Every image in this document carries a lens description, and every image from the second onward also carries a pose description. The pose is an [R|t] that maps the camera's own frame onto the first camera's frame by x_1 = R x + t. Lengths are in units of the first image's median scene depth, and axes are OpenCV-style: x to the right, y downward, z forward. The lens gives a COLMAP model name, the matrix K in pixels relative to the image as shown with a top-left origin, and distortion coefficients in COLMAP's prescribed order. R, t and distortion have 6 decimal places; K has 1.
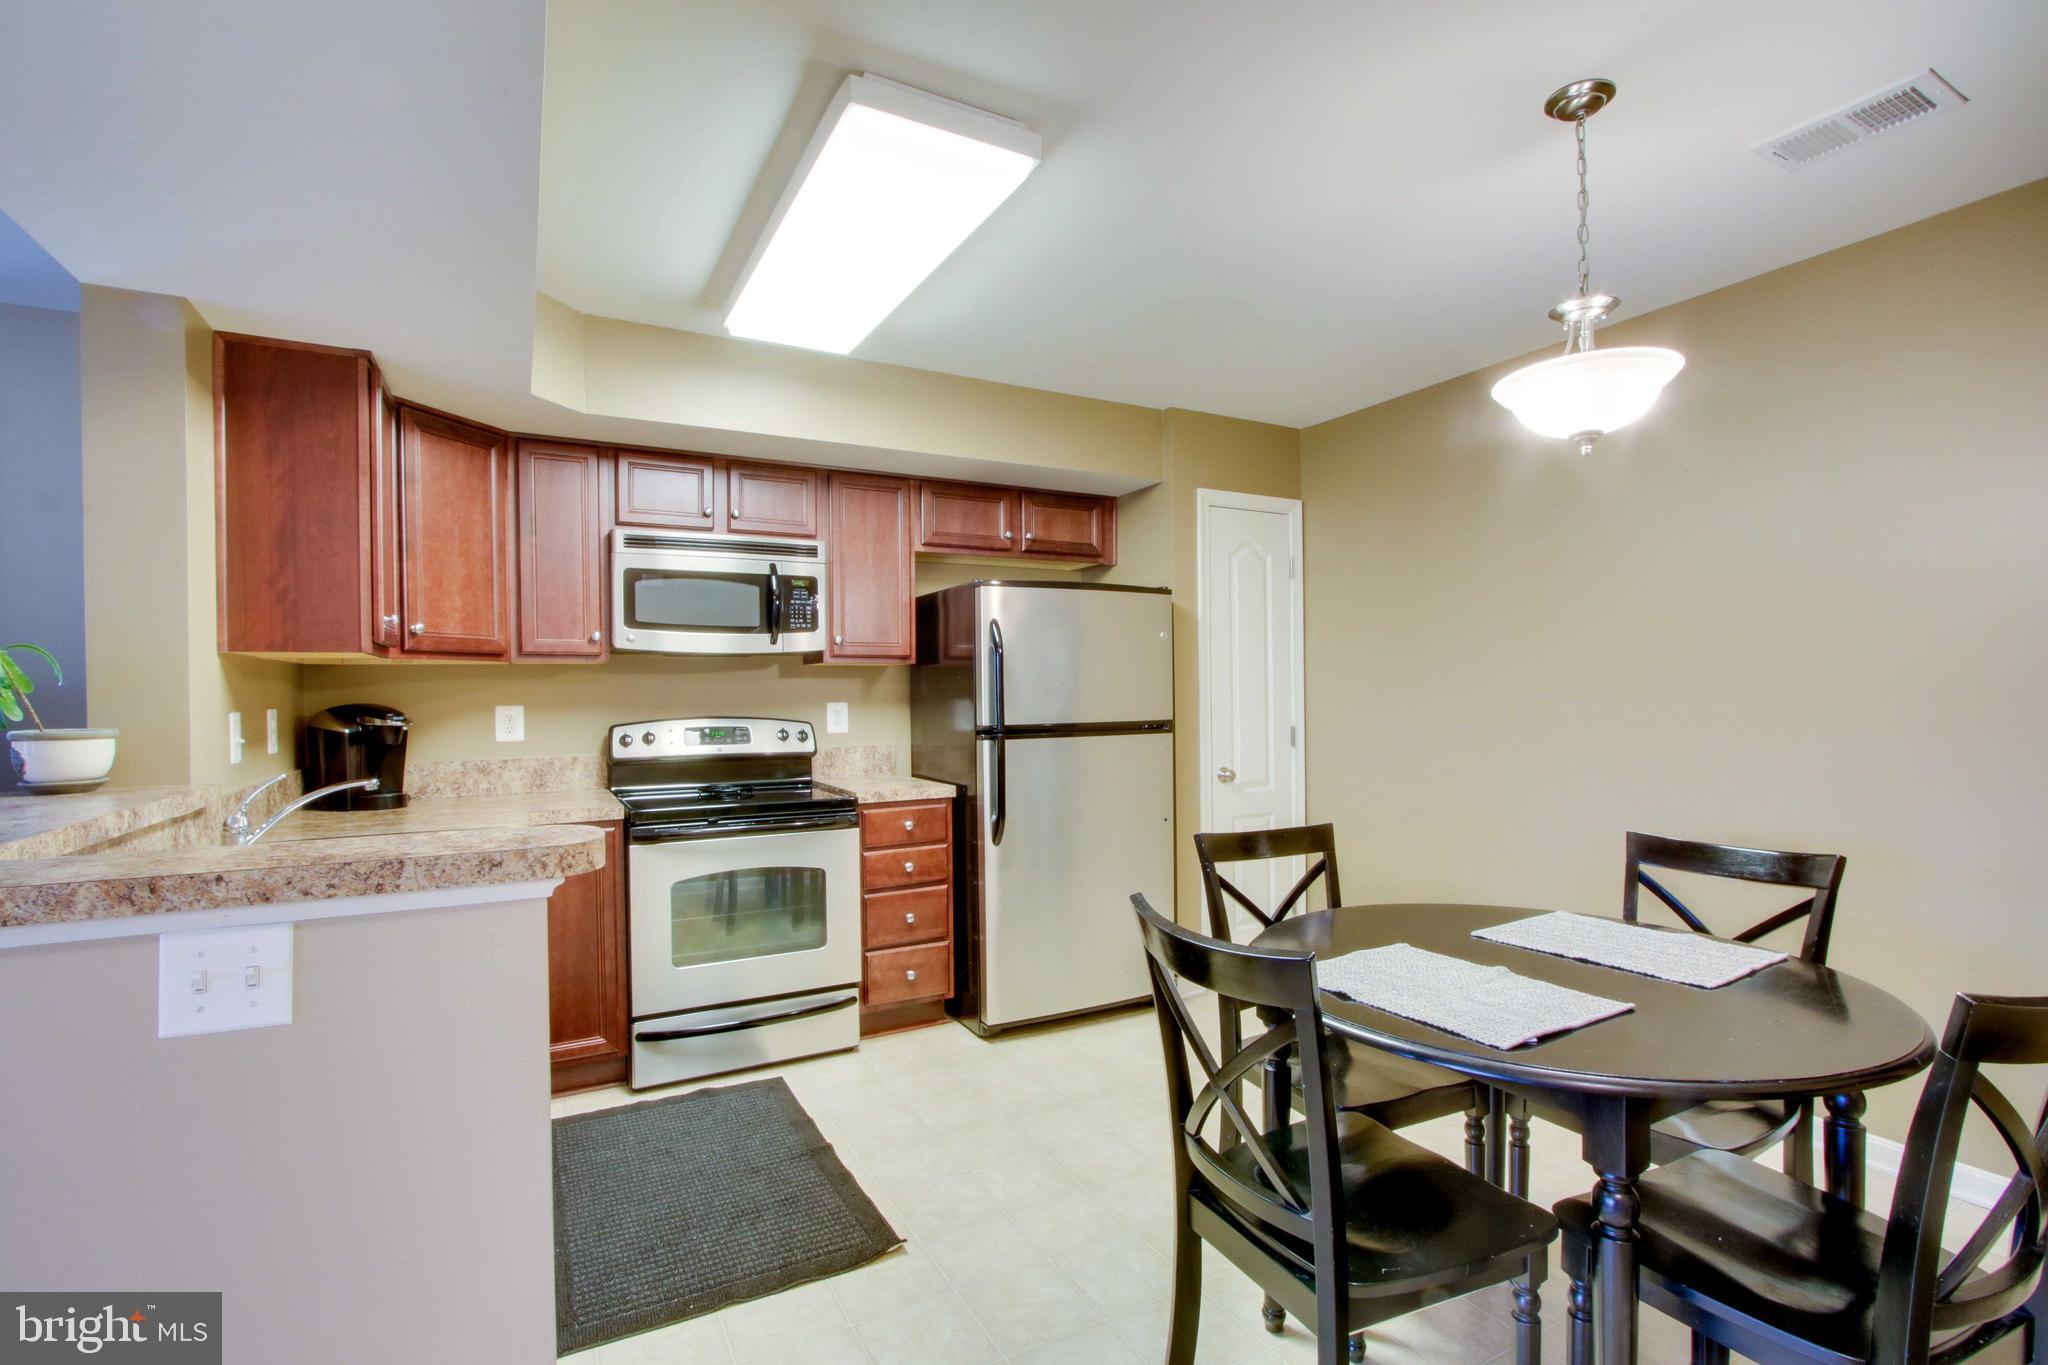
lens RADIAL K [[939.8, 0, 1029.0], [0, 939.8, 696.0], [0, 0, 1]] dist [-0.019870, 0.003780]
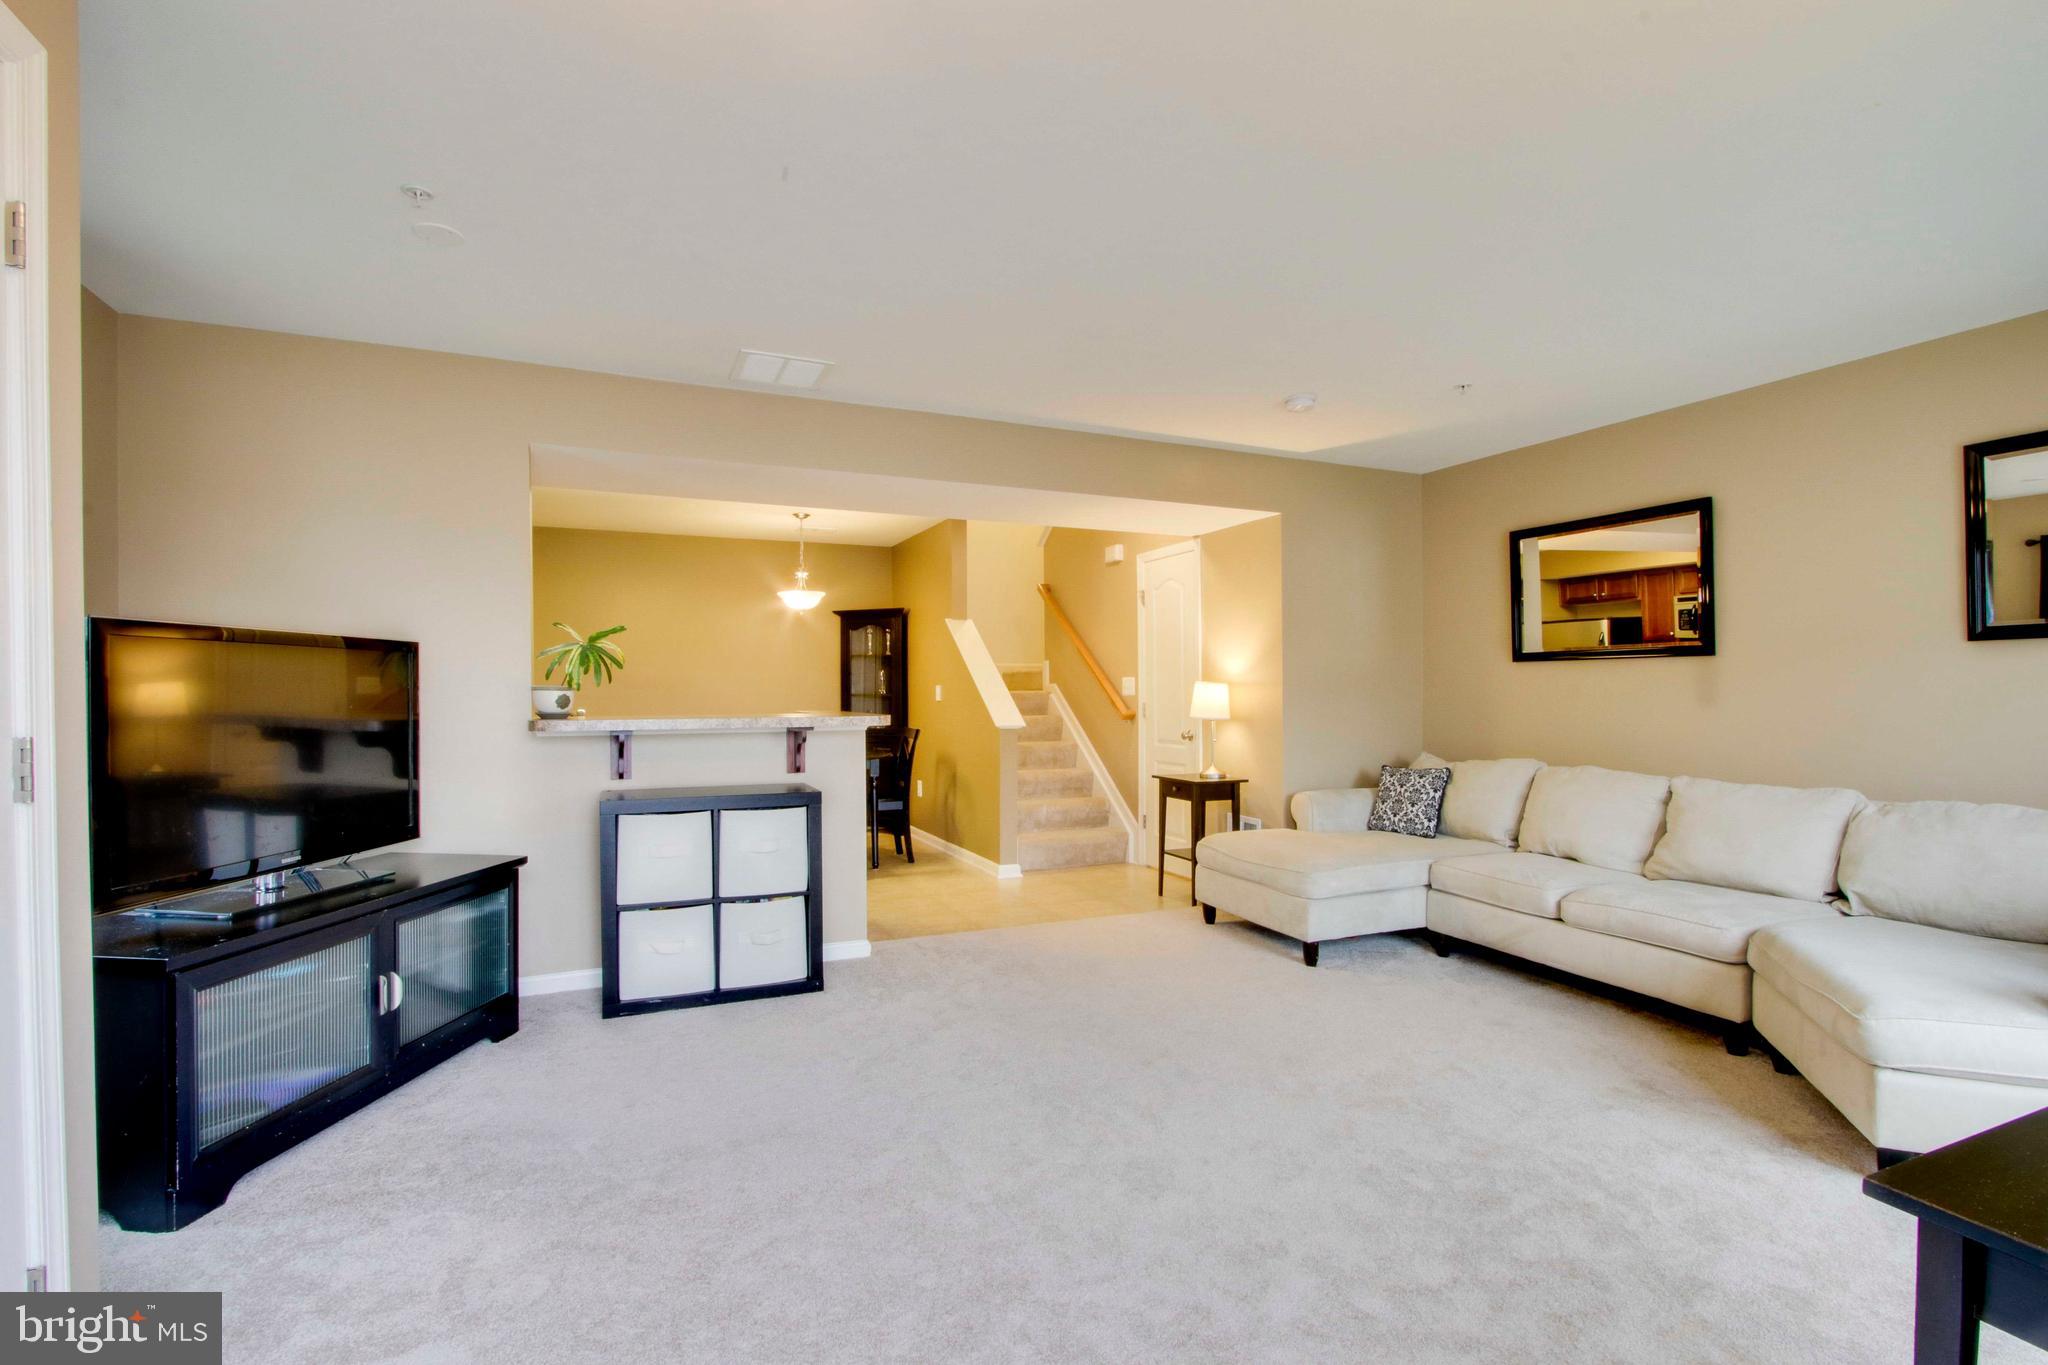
lens RADIAL K [[939.8, 0, 1034.4], [0, 939.8, 689.3], [0, 0, 1]] dist [-0.019870, 0.003780]
pose [[0.072398, 0.010606, 0.997319, -1.672546], [0.005448, 0.999924, -0.011030, 0.039647], [-0.997361, 0.006231, 0.072334, -0.082606]]
